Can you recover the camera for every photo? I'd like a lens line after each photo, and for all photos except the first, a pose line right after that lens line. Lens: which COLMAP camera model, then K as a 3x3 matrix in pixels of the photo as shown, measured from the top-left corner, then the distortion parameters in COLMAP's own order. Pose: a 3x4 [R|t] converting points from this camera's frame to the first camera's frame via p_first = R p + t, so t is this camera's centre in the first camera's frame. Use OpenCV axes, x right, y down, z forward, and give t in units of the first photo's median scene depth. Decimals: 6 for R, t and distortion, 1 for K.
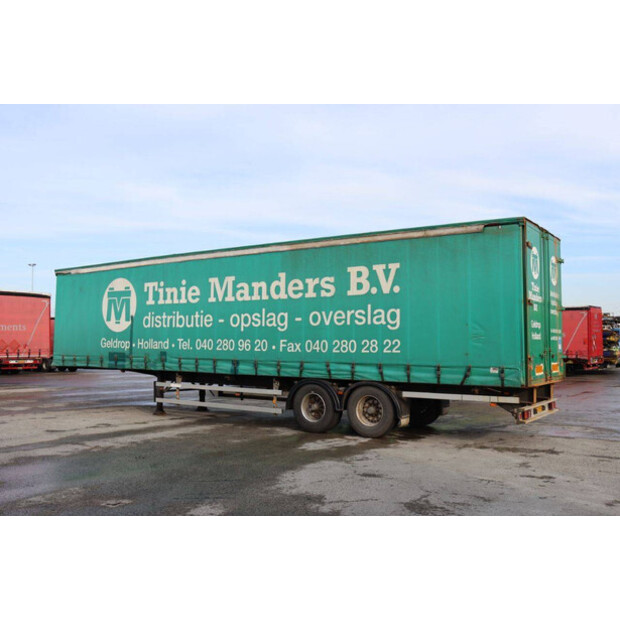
lens RADIAL K [[629.6, 0, 312.0], [0, 629.6, 308.4], [0, 0, 1]] dist [-0.108711, 0.000000]
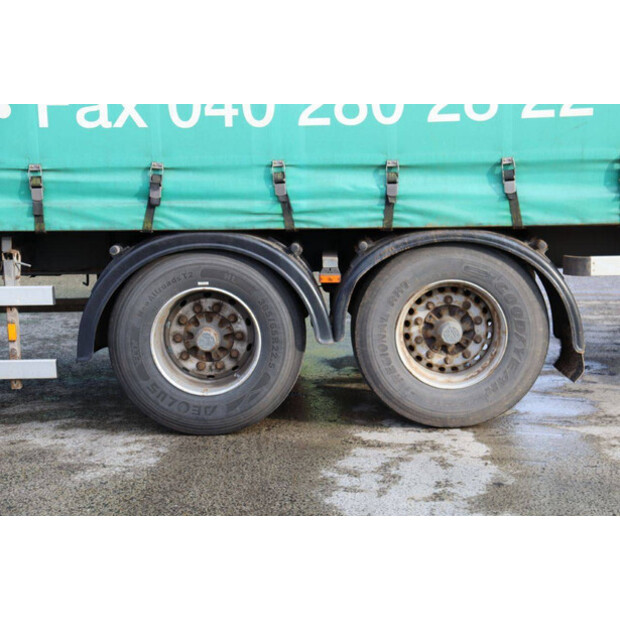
lens RADIAL K [[1169.8, 0, 311.3], [0, 1169.8, 312.1], [0, 0, 1]] dist [0.313310, 0.000000]
pose [[0.827305, -0.102461, 0.552330, -0.230279], [-0.008551, 0.980814, 0.194756, 0.048178], [-0.561688, -0.165846, 0.810557, 0.566089]]
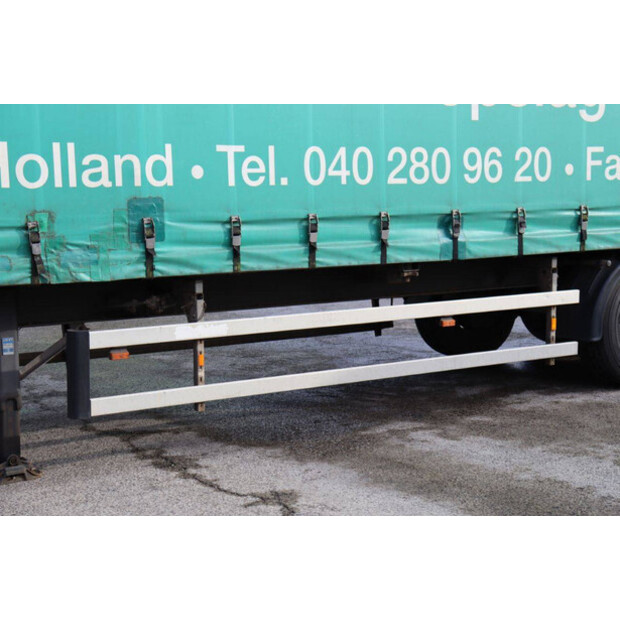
lens RADIAL K [[1160.7, 0, 308.7], [0, 1160.7, 315.9], [0, 0, 1]] dist [0.245304, 0.000000]
pose [[0.366180, -0.110514, 0.923958, -0.743066], [-0.030087, 0.990997, 0.130456, 0.063208], [-0.930058, -0.075570, 0.359558, 0.918530]]
